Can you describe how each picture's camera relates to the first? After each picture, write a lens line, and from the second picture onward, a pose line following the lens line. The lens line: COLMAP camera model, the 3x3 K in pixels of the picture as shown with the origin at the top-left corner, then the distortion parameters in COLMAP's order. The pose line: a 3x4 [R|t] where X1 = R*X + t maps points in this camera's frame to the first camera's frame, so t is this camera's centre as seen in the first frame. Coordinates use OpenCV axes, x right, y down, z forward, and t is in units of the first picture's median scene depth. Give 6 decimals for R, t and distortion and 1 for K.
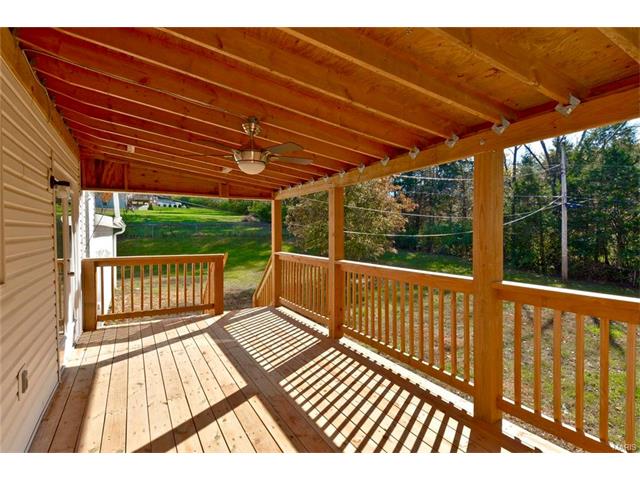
lens RADIAL K [[337.2, 0, 323.8], [0, 337.2, 236.8], [0, 0, 1]] dist [0.036143, -0.010362]
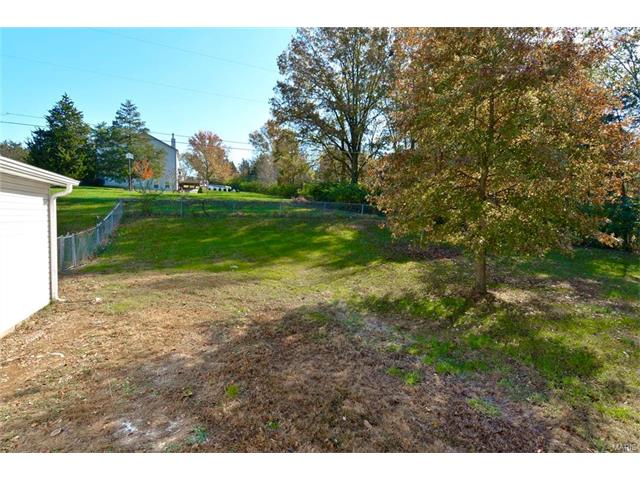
lens RADIAL K [[337.2, 0, 321.1], [0, 337.2, 240.1], [0, 0, 1]] dist [0.036143, -0.010362]
pose [[0.988623, 0.020336, -0.149033, -0.158185], [-0.013462, 0.998805, 0.046987, 0.038661], [0.149811, -0.044446, 0.987715, 0.705169]]
